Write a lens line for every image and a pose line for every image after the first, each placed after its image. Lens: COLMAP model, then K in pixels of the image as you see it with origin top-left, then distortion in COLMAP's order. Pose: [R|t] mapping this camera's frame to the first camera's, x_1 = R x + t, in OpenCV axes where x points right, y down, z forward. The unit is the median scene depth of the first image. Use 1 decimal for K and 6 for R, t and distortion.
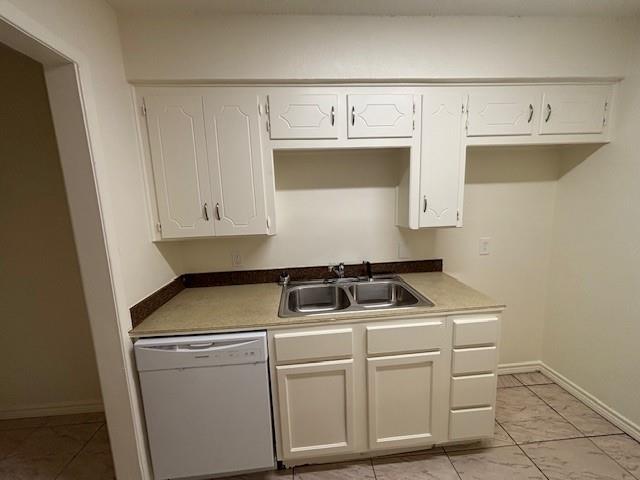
lens RADIAL K [[261.0, 0, 320.0], [0, 261.0, 240.0], [0, 0, 1]] dist [-0.000956, -0.000292]
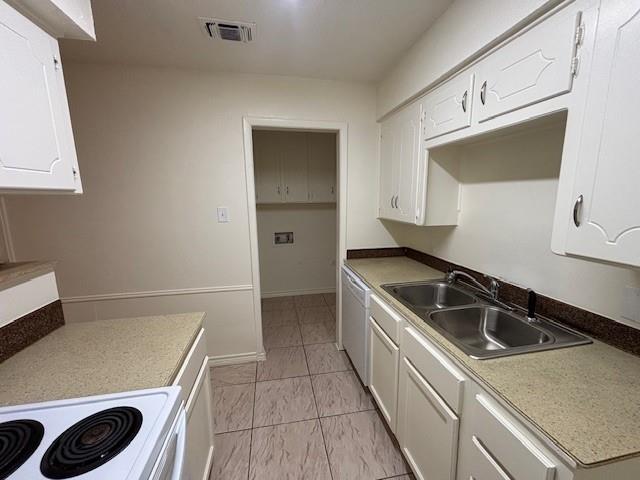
lens RADIAL K [[261.0, 0, 320.0], [0, 261.0, 240.0], [0, 0, 1]] dist [-0.000956, -0.000292]
pose [[0.115512, 0.202432, -0.972460, 0.924665], [-0.137967, 0.972793, 0.186113, -0.113705], [0.983678, 0.112669, 0.140298, 0.440271]]
